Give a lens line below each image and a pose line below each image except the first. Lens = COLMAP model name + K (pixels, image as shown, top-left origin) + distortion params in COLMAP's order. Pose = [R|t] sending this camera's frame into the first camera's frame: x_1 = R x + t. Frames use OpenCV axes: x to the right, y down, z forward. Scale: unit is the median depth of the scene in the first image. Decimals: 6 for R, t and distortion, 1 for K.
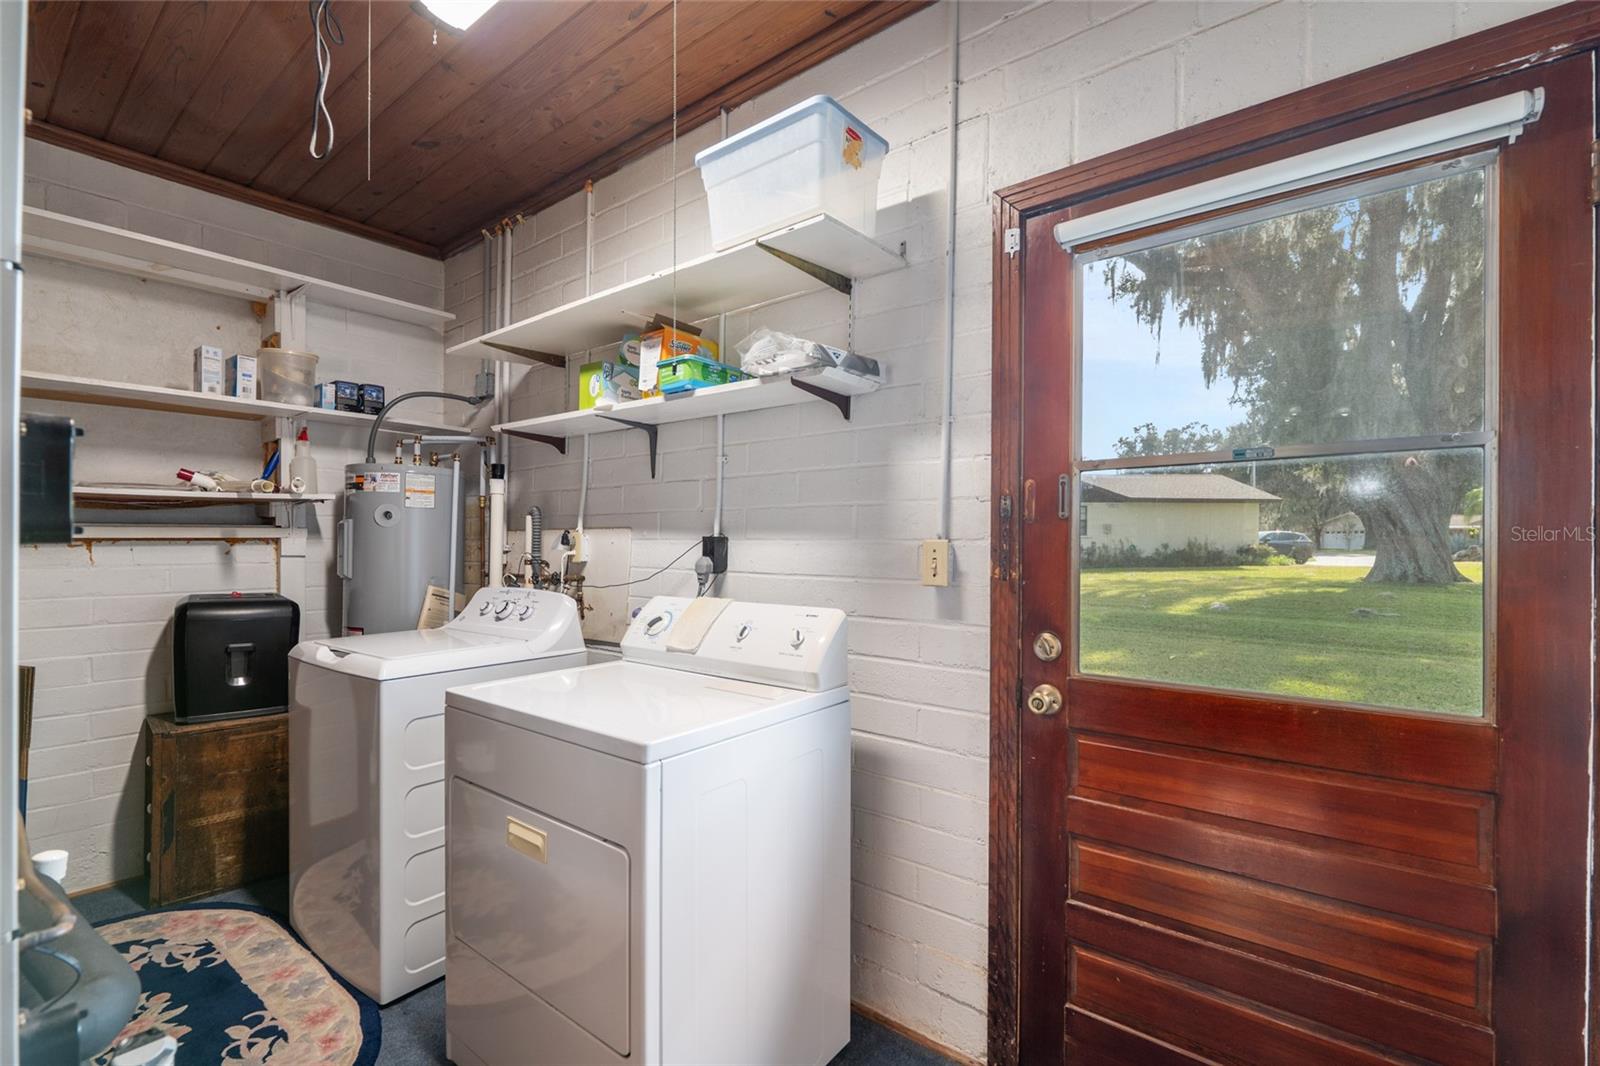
lens RADIAL K [[681.1, 0, 794.3], [0, 681.1, 542.2], [0, 0, 1]] dist [-0.001099, 0.000445]
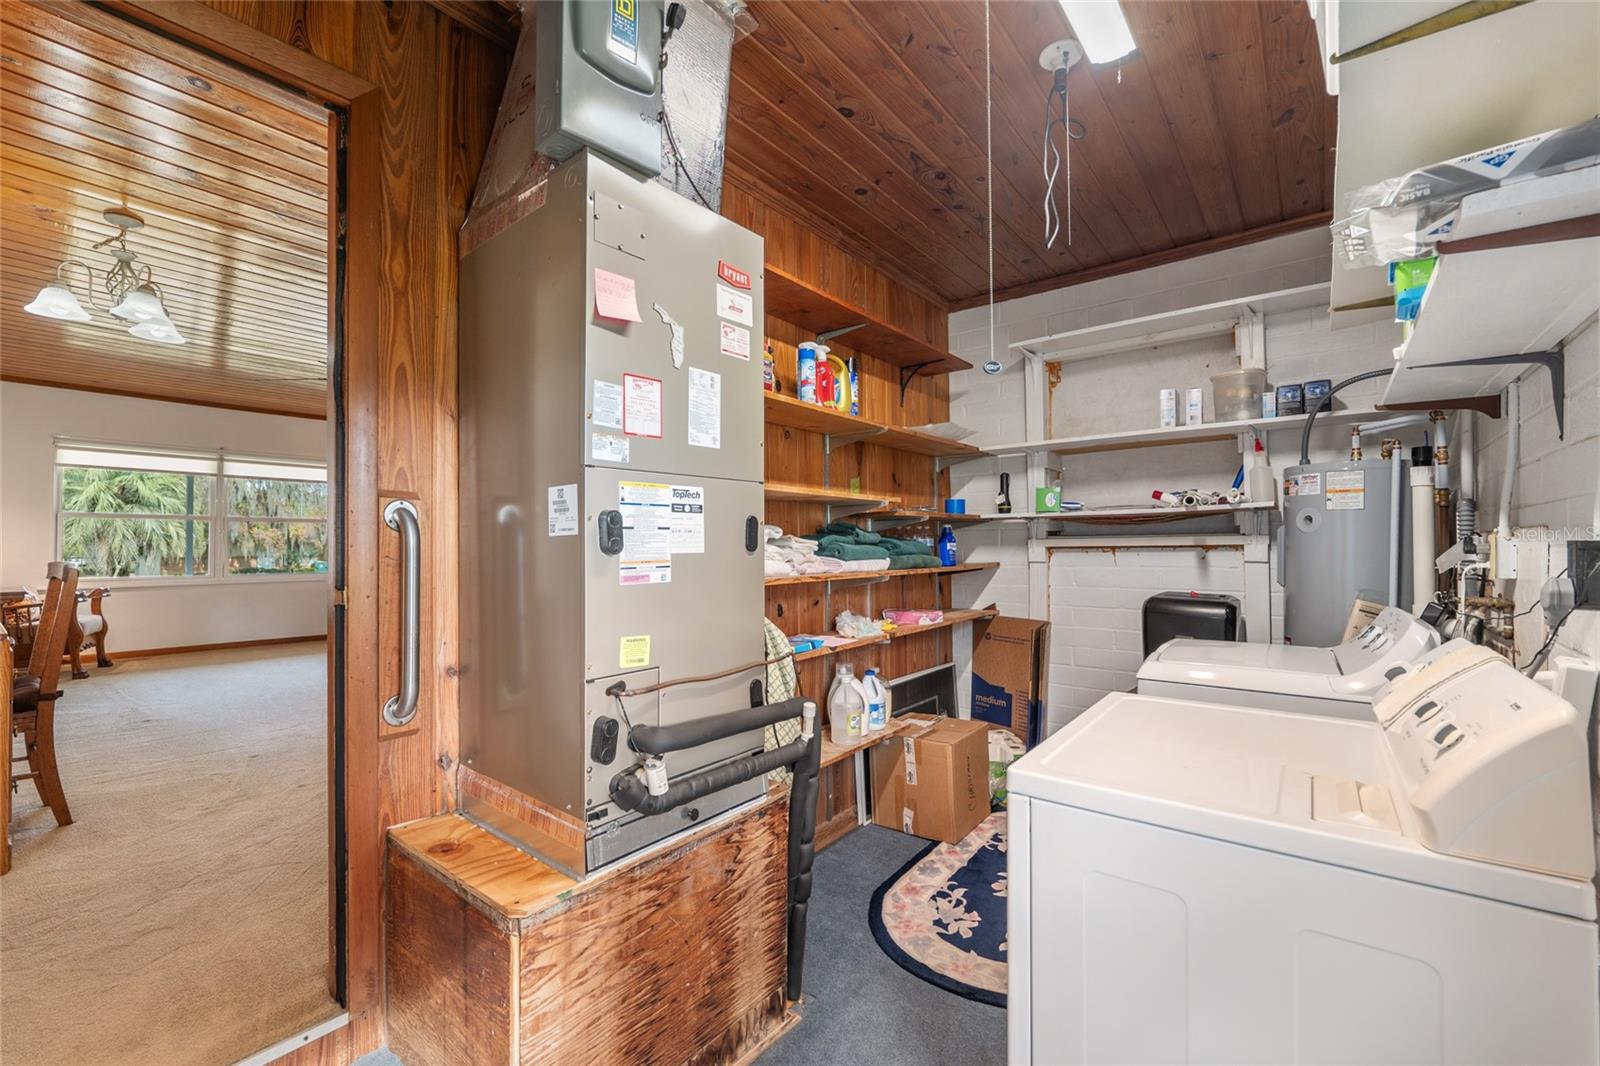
lens RADIAL K [[655.8, 0, 791.0], [0, 655.8, 536.7], [0, 0, 1]] dist [-0.010594, -0.000536]
pose [[0.010792, -0.016988, -0.999797, 0.276830], [0.004848, 0.999845, -0.016937, -0.004991], [0.999930, -0.004664, 0.010873, 0.280478]]
